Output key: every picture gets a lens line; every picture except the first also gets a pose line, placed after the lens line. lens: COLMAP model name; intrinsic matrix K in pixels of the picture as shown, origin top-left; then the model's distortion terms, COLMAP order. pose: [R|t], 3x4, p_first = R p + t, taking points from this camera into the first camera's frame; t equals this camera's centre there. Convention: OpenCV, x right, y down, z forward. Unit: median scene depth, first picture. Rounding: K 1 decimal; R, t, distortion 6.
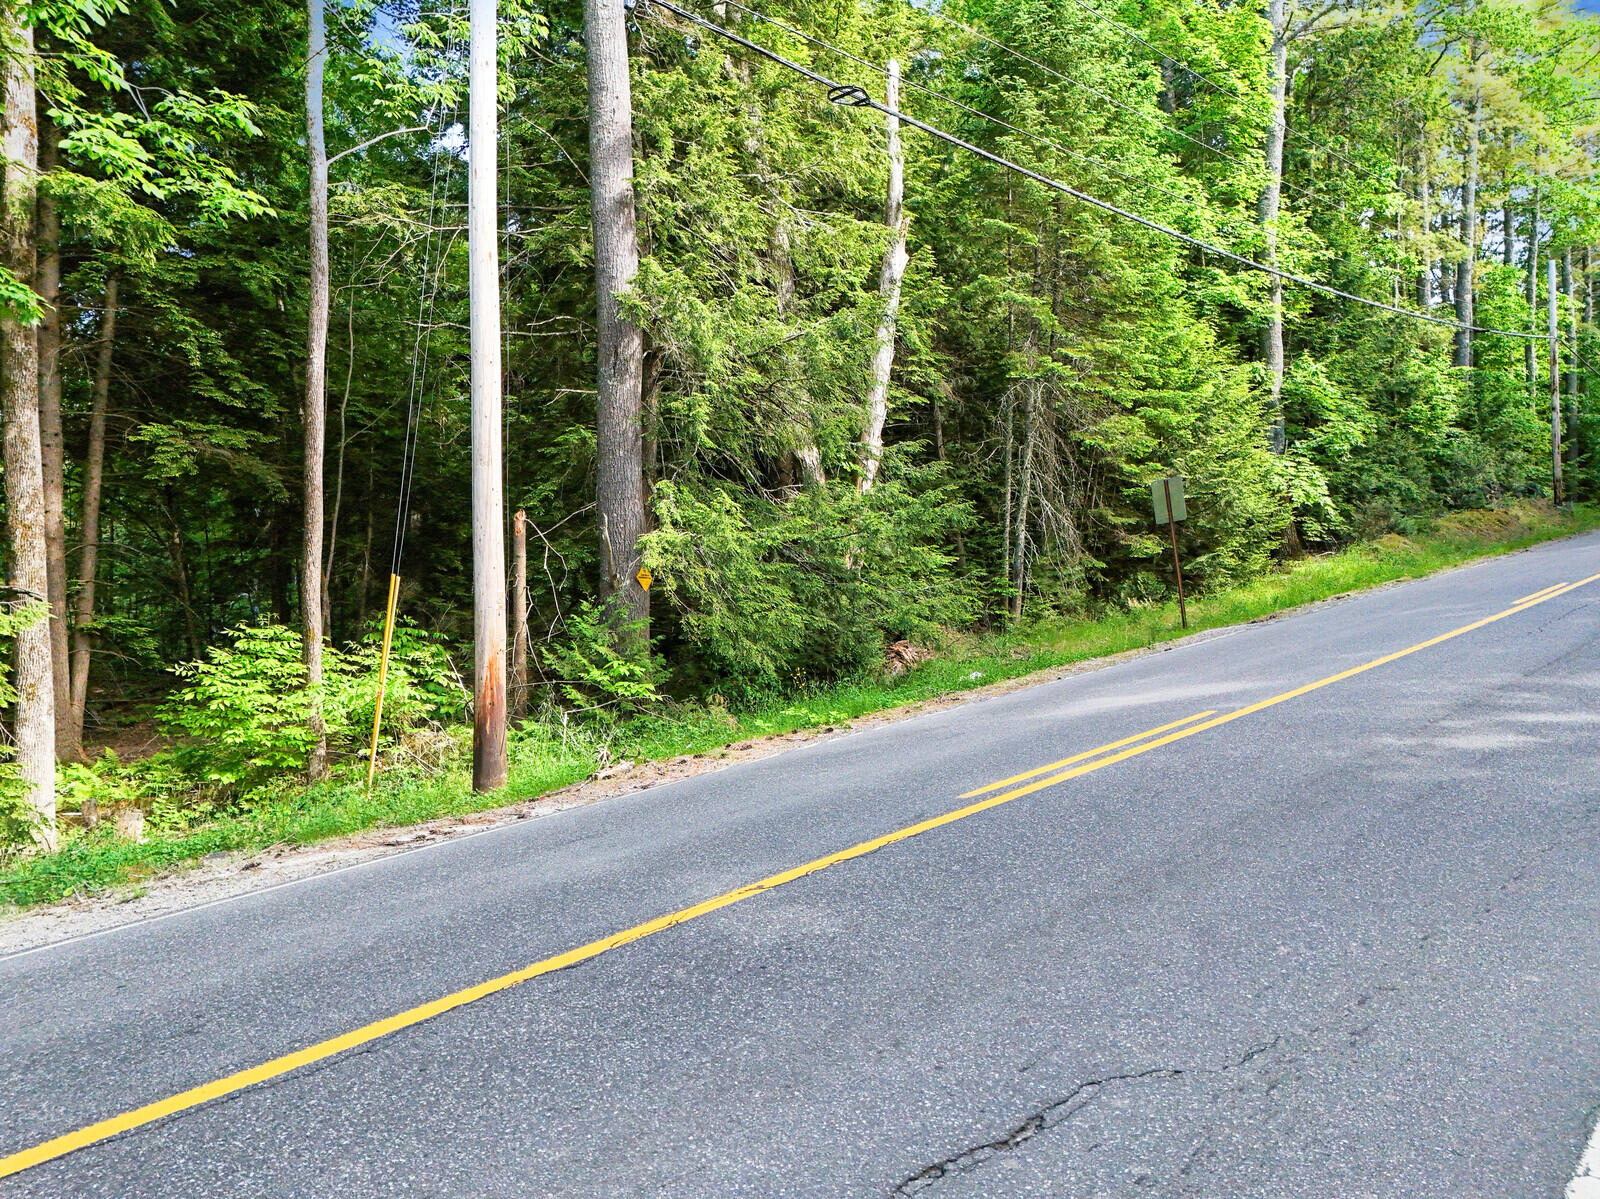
lens RADIAL K [[1114.4, 0, 794.3], [0, 1114.4, 600.3], [0, 0, 1]] dist [0.025963, -0.032043]
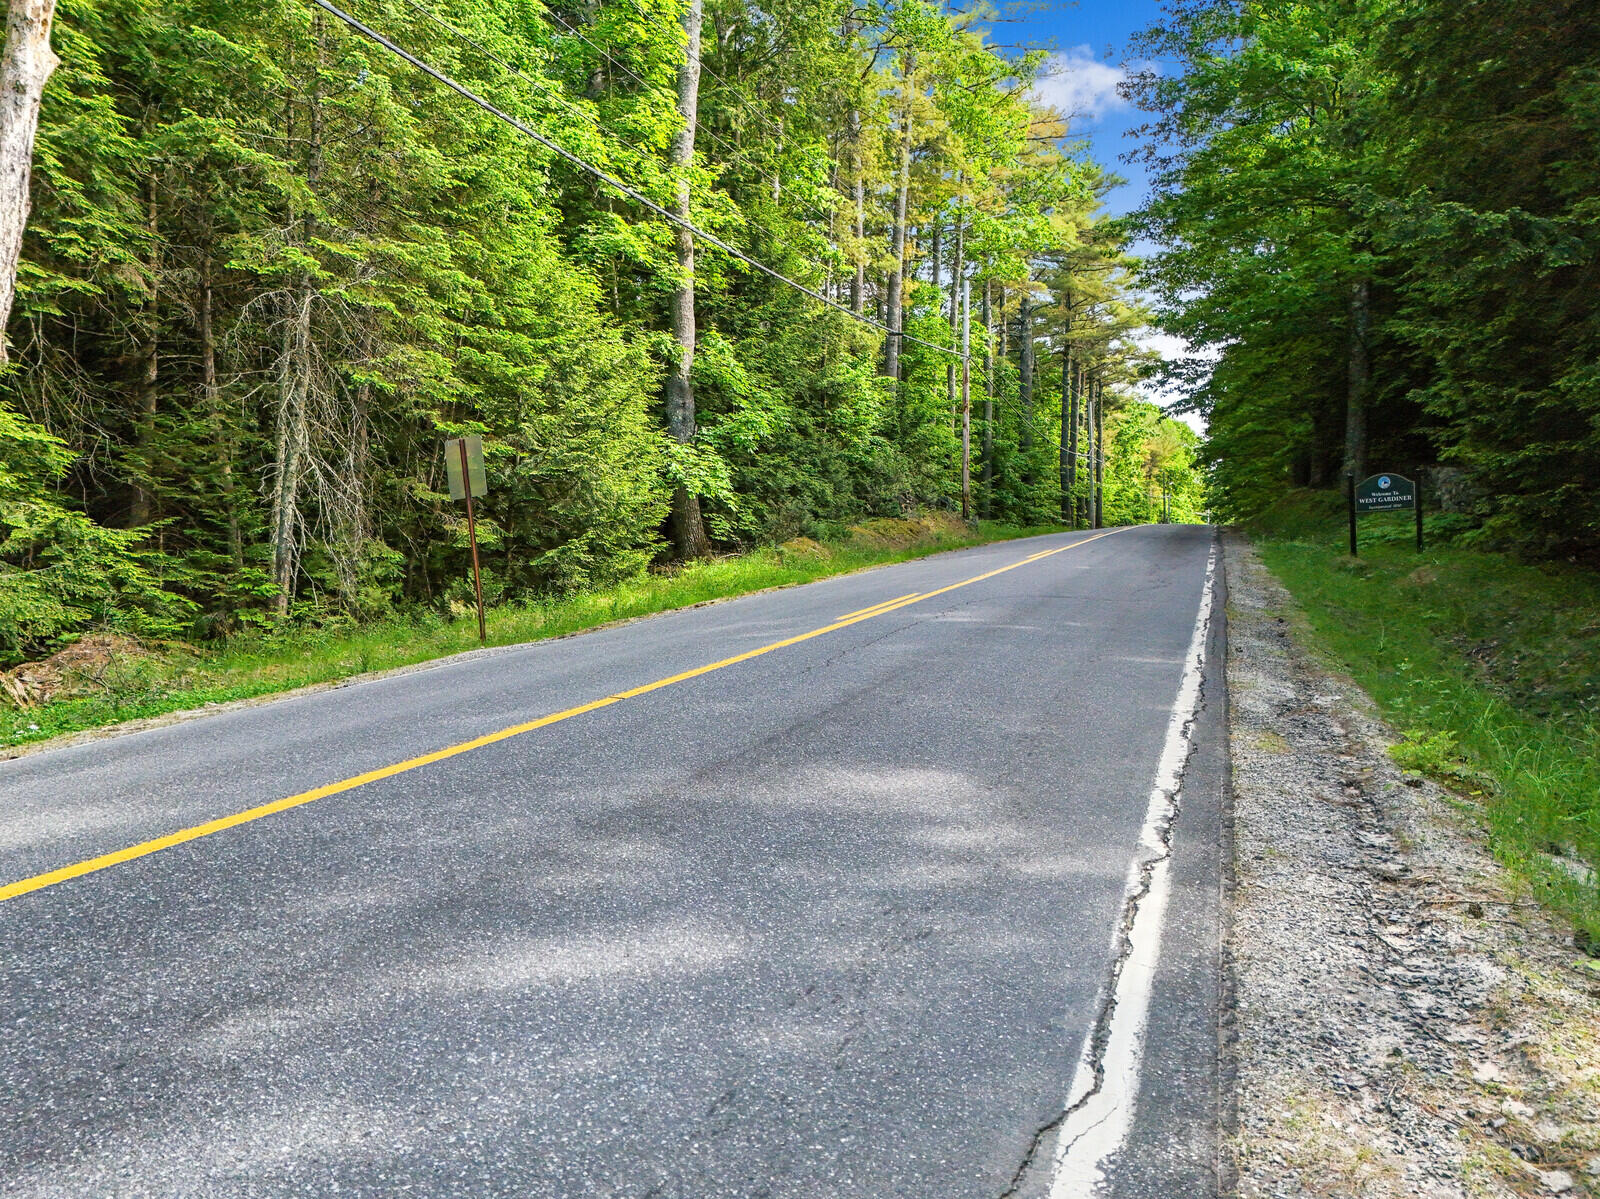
lens RADIAL K [[1114.4, 0, 803.2], [0, 1114.4, 604.2], [0, 0, 1]] dist [0.025963, -0.032043]
pose [[0.909781, 0.017824, 0.414707, 0.149275], [-0.018299, 0.999829, -0.002828, -0.001349], [-0.414686, -0.005016, 0.909951, 0.157028]]
